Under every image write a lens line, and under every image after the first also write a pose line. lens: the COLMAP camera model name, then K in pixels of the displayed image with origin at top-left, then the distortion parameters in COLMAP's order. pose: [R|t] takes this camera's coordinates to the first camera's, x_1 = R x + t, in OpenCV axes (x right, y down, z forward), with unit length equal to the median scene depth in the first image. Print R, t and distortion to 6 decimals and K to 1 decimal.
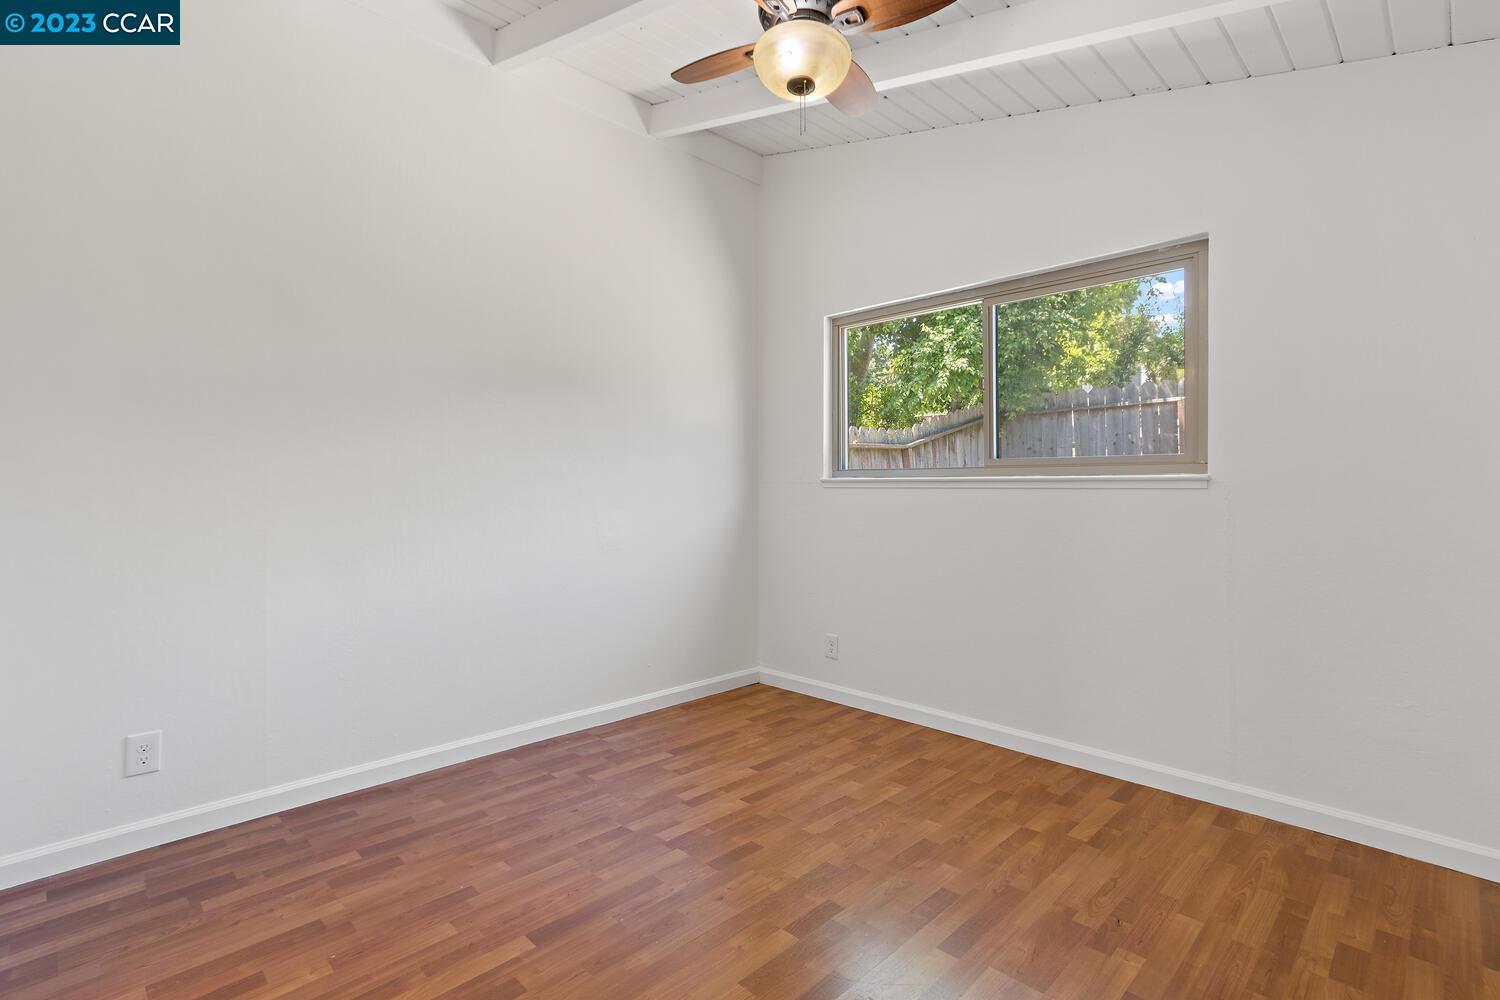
lens RADIAL K [[706.2, 0, 751.6], [0, 706.2, 480.1], [0, 0, 1]] dist [0.001730, -0.000823]
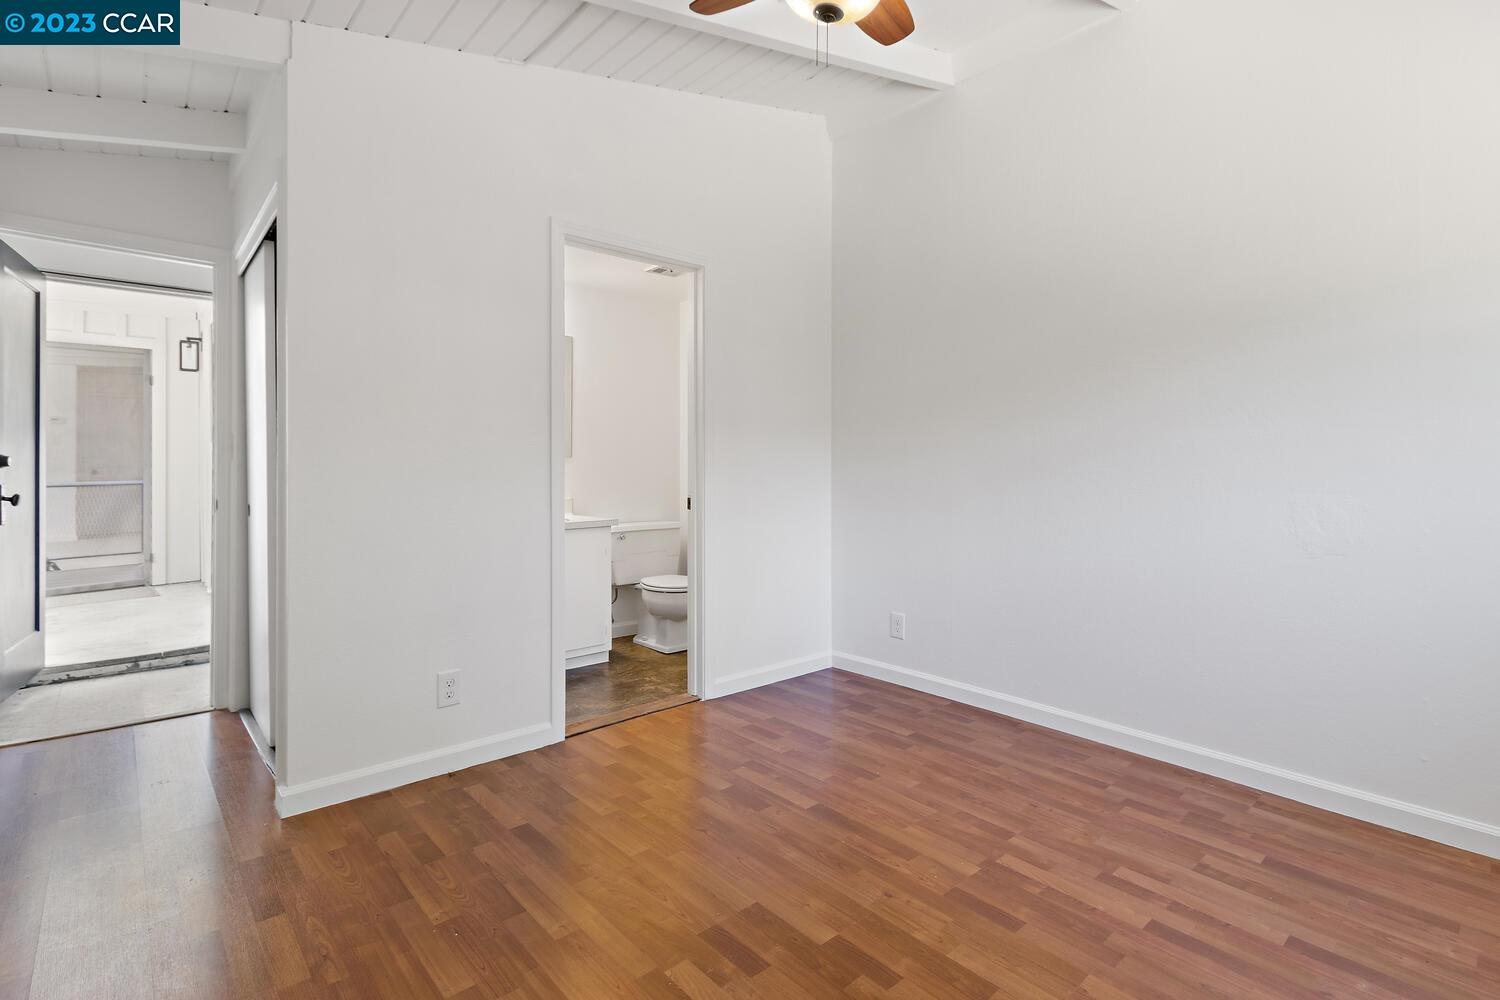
lens RADIAL K [[706.2, 0, 751.6], [0, 706.2, 480.1], [0, 0, 1]] dist [0.001730, -0.000823]
pose [[-0.059172, 0.011918, -0.998177, 0.671838], [-0.002057, 0.999925, 0.012061, 0.034043], [0.998246, 0.002767, -0.059144, 0.675019]]
